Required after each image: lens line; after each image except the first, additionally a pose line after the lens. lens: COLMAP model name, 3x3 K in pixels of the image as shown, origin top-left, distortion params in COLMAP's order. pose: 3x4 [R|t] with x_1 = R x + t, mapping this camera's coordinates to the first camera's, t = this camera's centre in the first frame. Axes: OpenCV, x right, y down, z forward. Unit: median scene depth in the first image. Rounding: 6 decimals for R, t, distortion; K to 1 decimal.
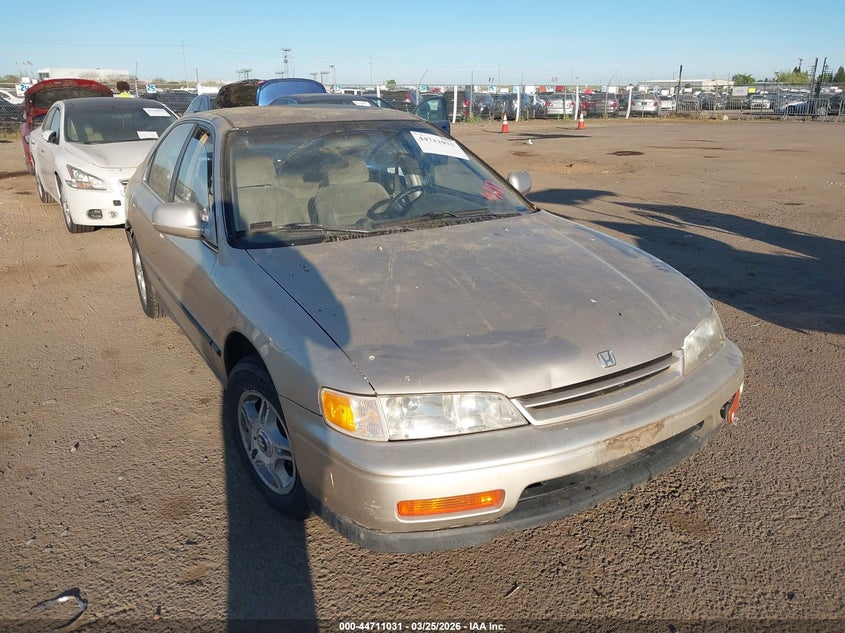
lens RADIAL K [[624.7, 0, 425.2], [0, 624.7, 314.9], [0, 0, 1]] dist [-0.005514, -0.002059]
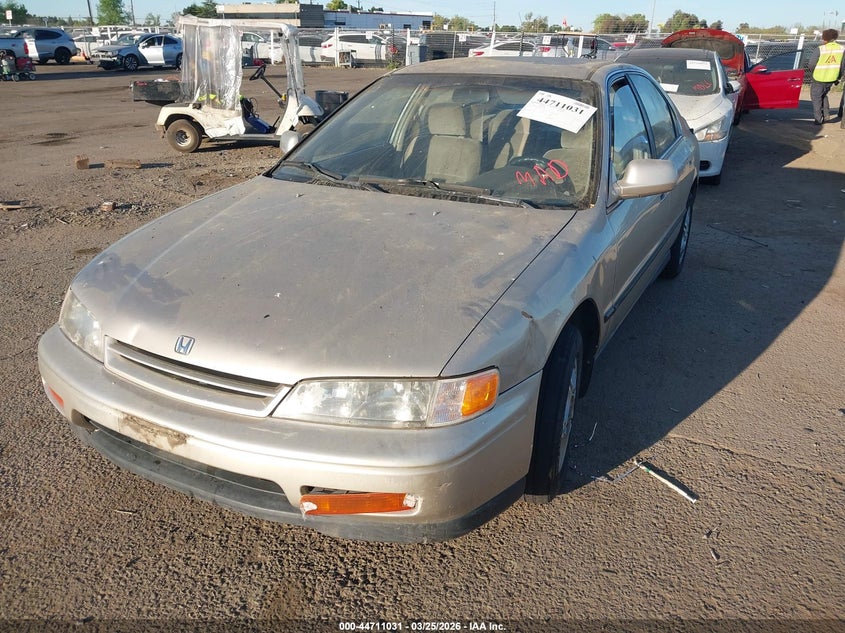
lens RADIAL K [[624.7, 0, 425.2], [0, 624.7, 314.9], [0, 0, 1]] dist [-0.005514, -0.002059]
pose [[0.564087, 0.346405, -0.749539, 1.049933], [-0.296138, 0.932229, 0.207969, -0.237128], [0.770784, 0.104654, 0.628443, 0.639150]]
